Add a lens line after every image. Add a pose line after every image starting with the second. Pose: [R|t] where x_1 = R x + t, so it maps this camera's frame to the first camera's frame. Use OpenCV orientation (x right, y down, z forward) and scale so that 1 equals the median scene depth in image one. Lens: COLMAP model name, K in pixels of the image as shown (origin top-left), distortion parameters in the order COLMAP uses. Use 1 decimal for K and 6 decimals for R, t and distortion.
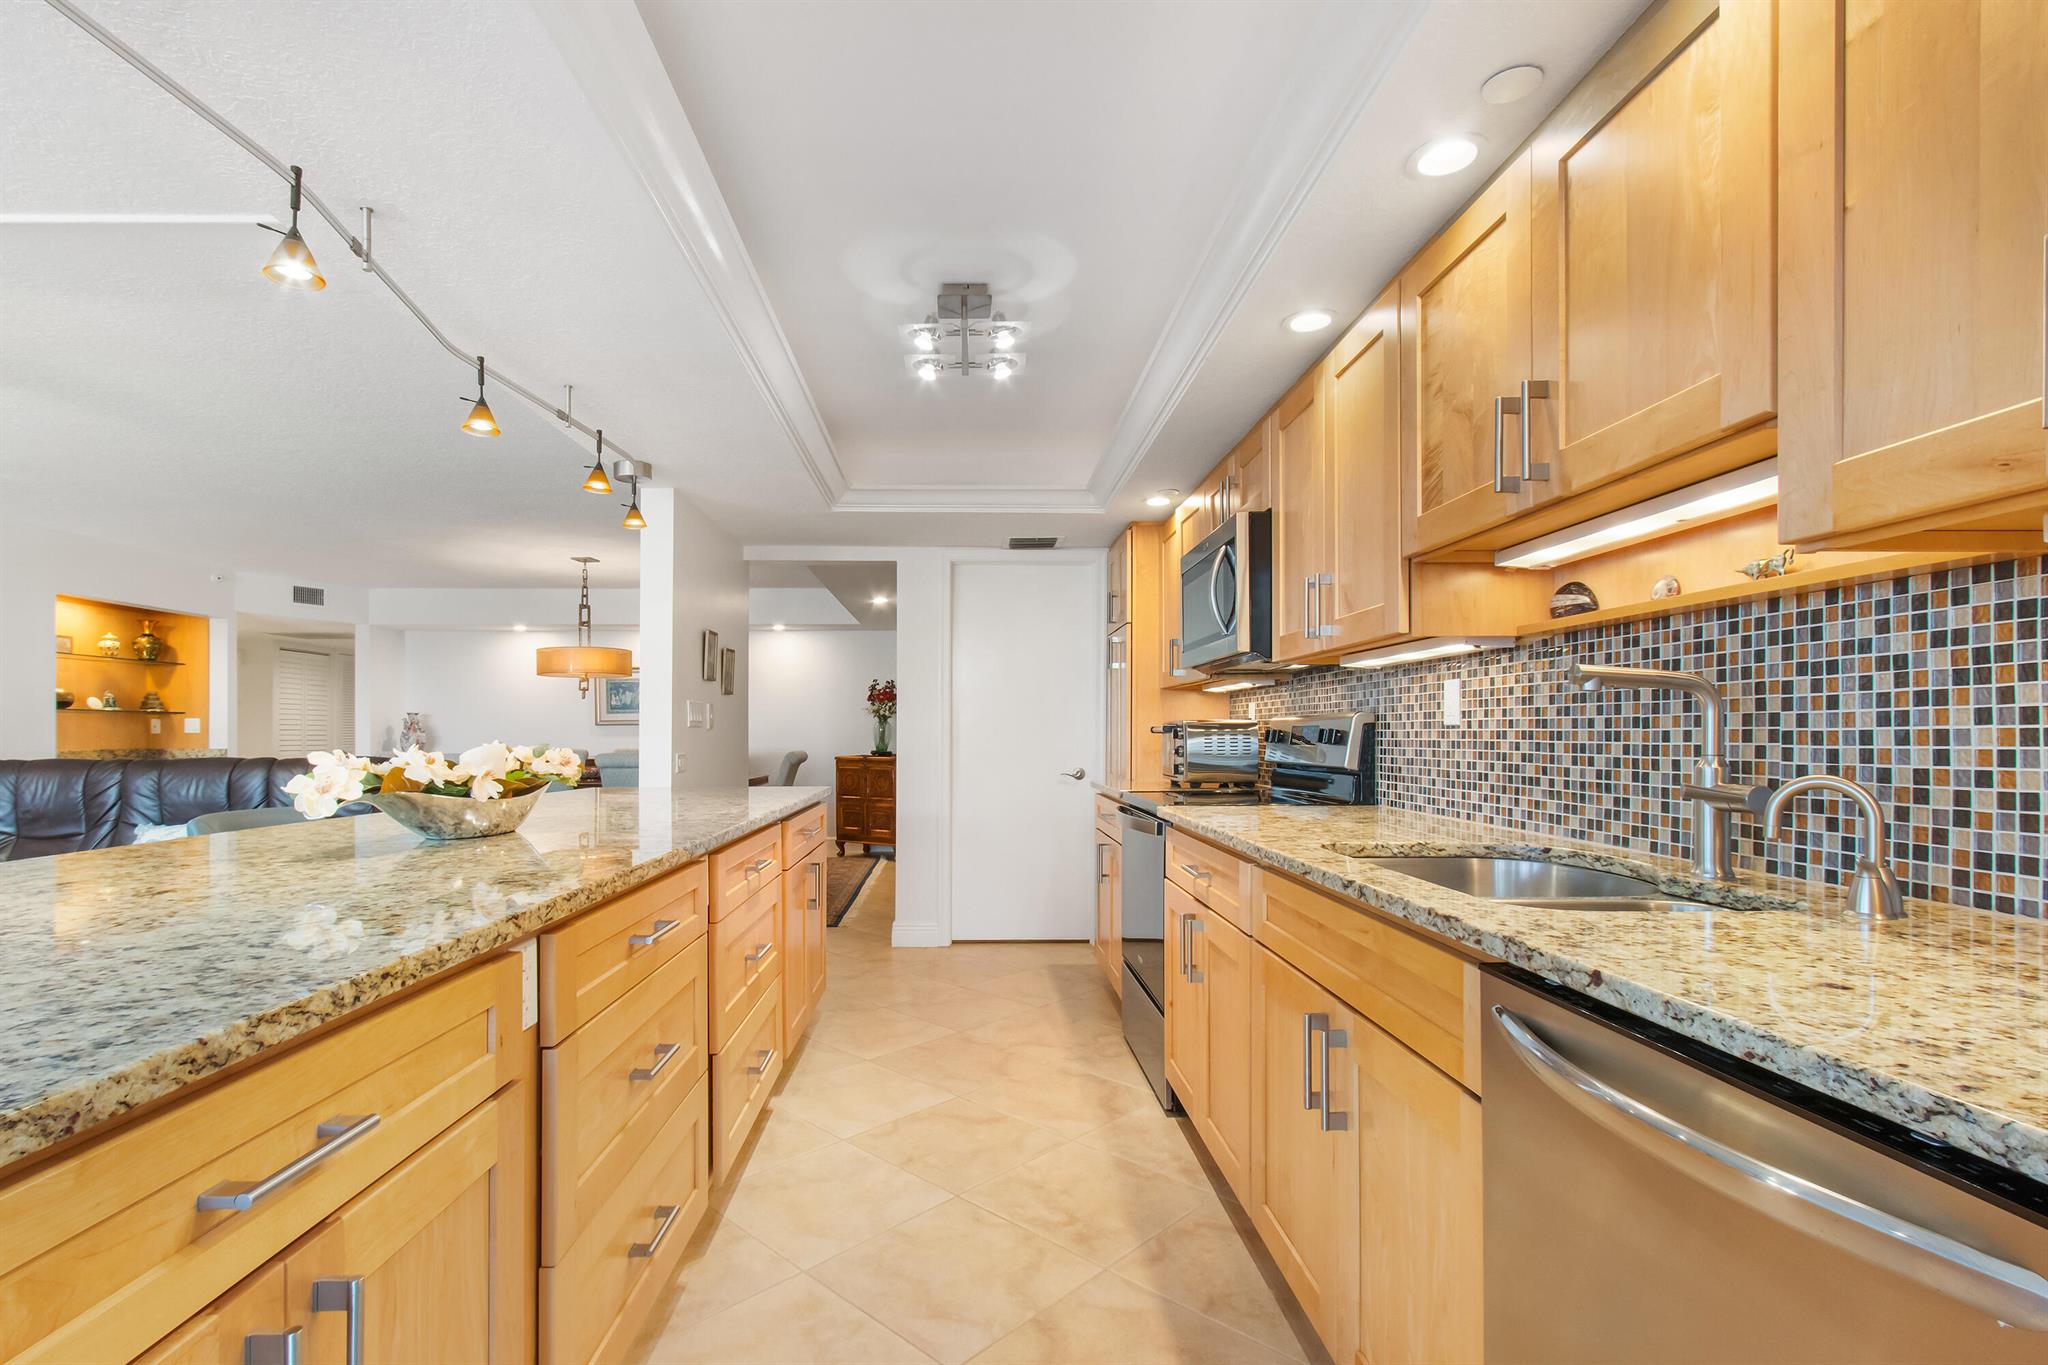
lens RADIAL K [[943.2, 0, 980.2], [0, 943.2, 737.0], [0, 0, 1]] dist [0.000934, -0.001074]
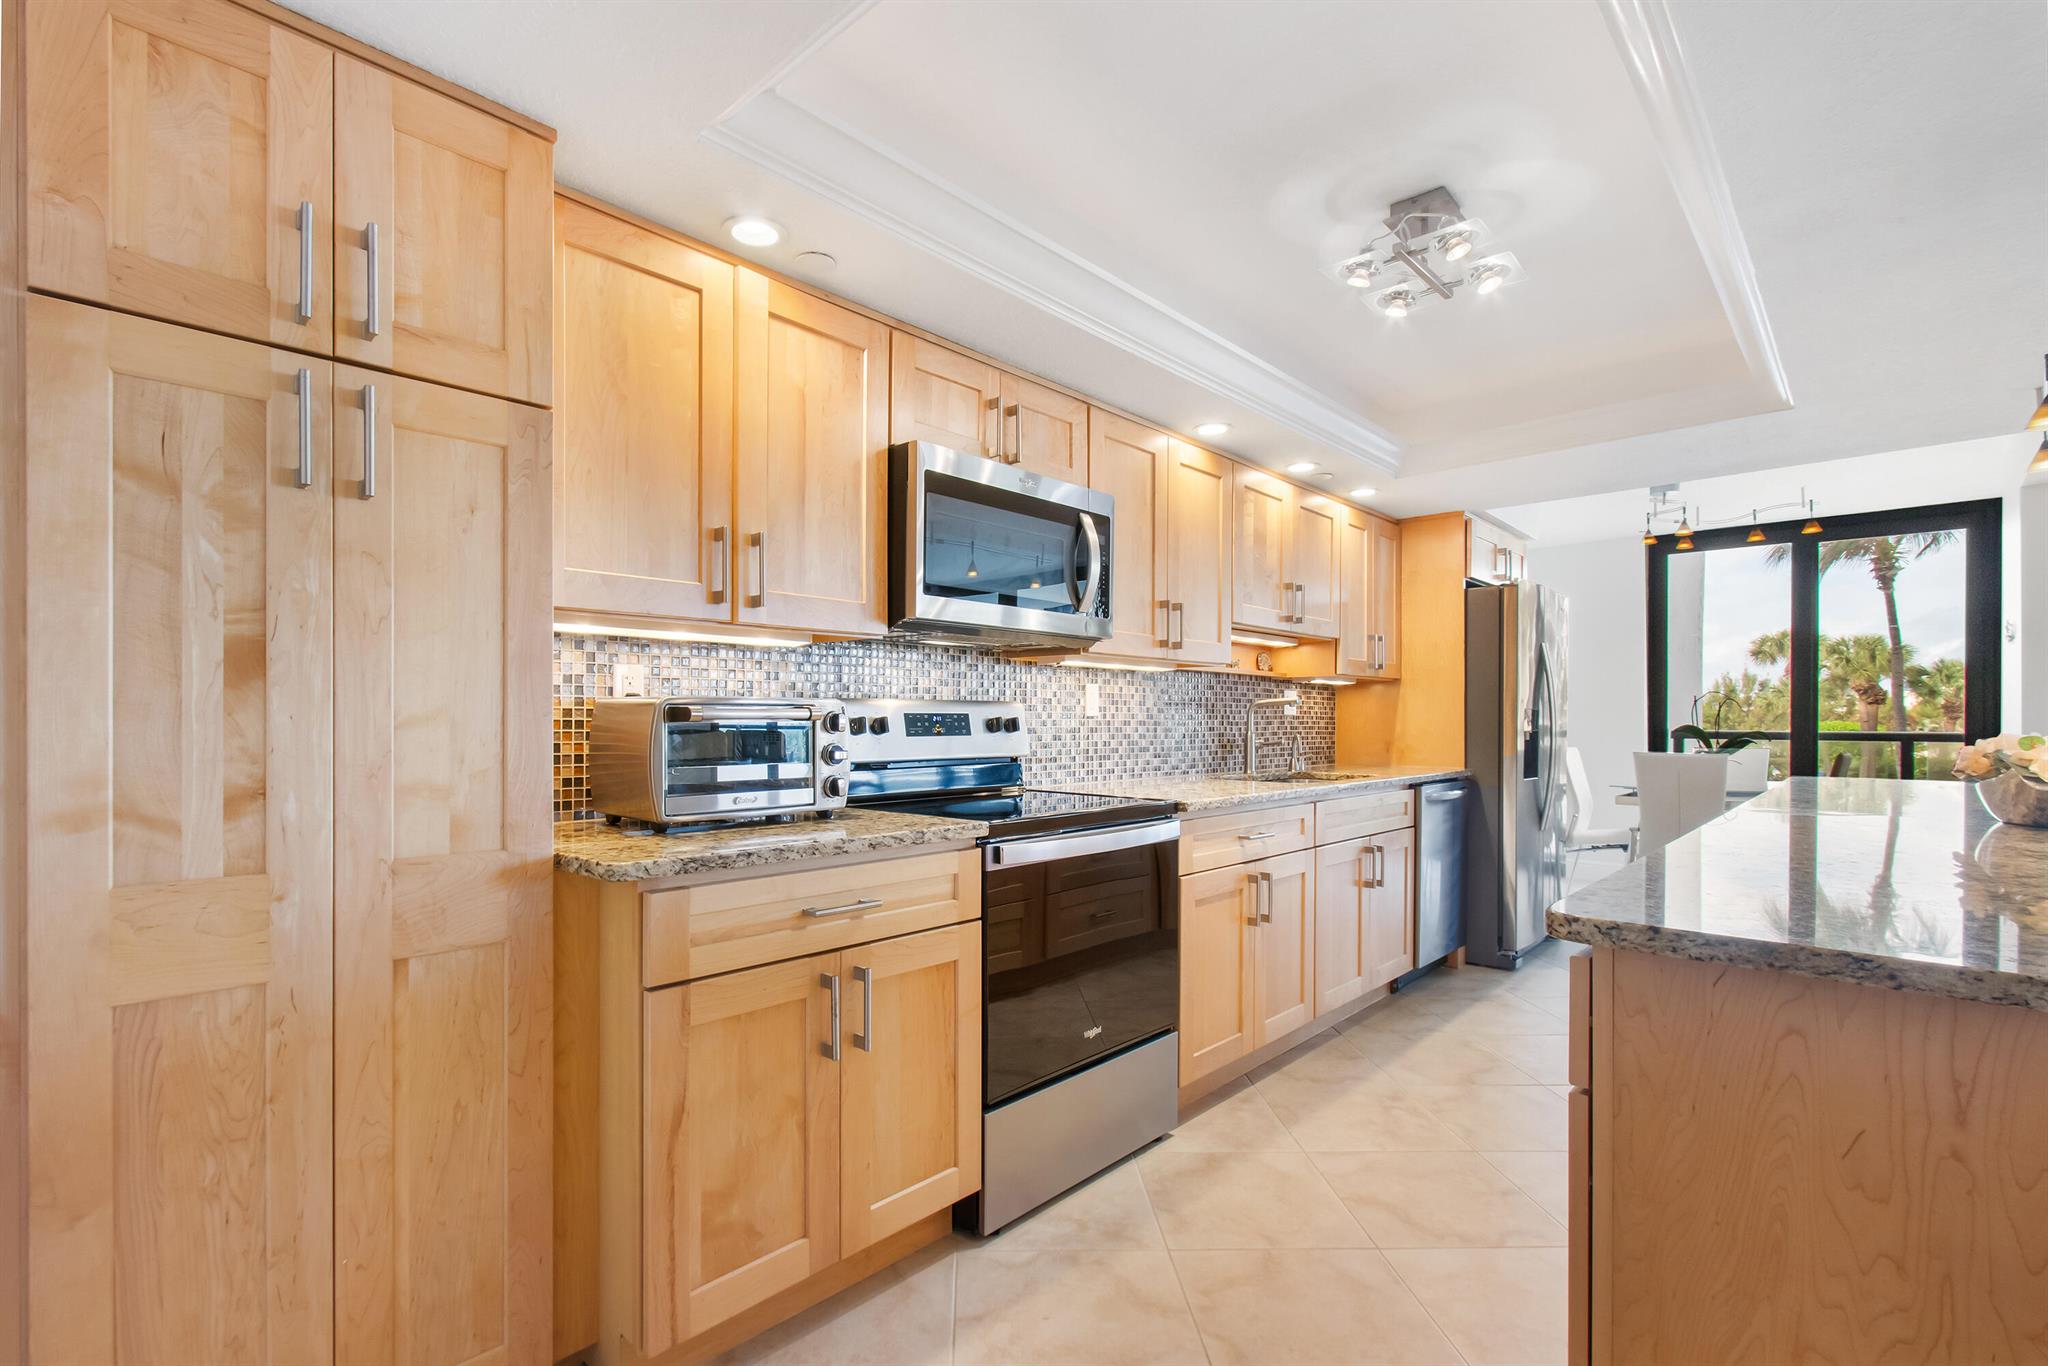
lens RADIAL K [[943.2, 0, 976.4], [0, 943.2, 725.4], [0, 0, 1]] dist [0.000934, -0.001074]
pose [[-0.701912, -0.003582, 0.712255, -0.543146], [0.001484, 0.999978, 0.006492, -0.011958], [-0.712262, 0.005614, -0.701891, 2.995966]]
